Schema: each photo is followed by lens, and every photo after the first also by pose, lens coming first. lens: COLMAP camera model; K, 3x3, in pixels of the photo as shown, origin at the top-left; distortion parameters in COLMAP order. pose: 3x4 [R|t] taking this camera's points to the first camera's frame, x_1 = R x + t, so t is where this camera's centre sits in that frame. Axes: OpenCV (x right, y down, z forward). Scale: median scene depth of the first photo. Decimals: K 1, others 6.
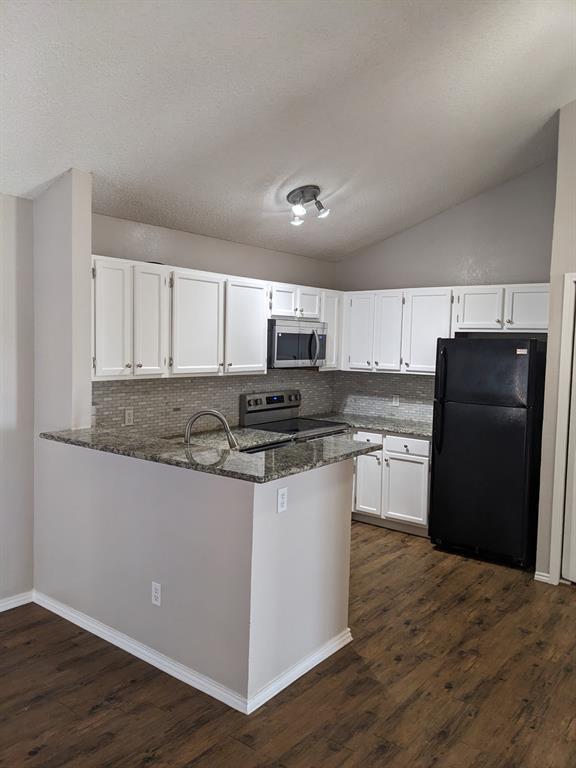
lens RADIAL K [[600.6, 0, 292.2], [0, 600.6, 380.4], [0, 0, 1]] dist [0.084045, -0.120849]
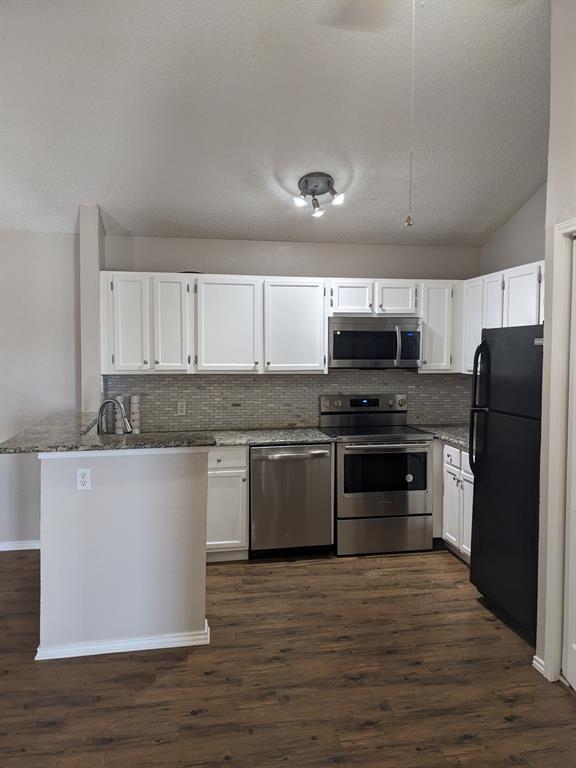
lens RADIAL K [[600.6, 0, 292.2], [0, 600.6, 380.4], [0, 0, 1]] dist [0.084045, -0.120849]
pose [[0.748345, 0.014954, -0.663141, 0.669978], [-0.029538, 0.999505, -0.010794, 0.014346], [0.662652, 0.027665, 0.748417, 0.289683]]
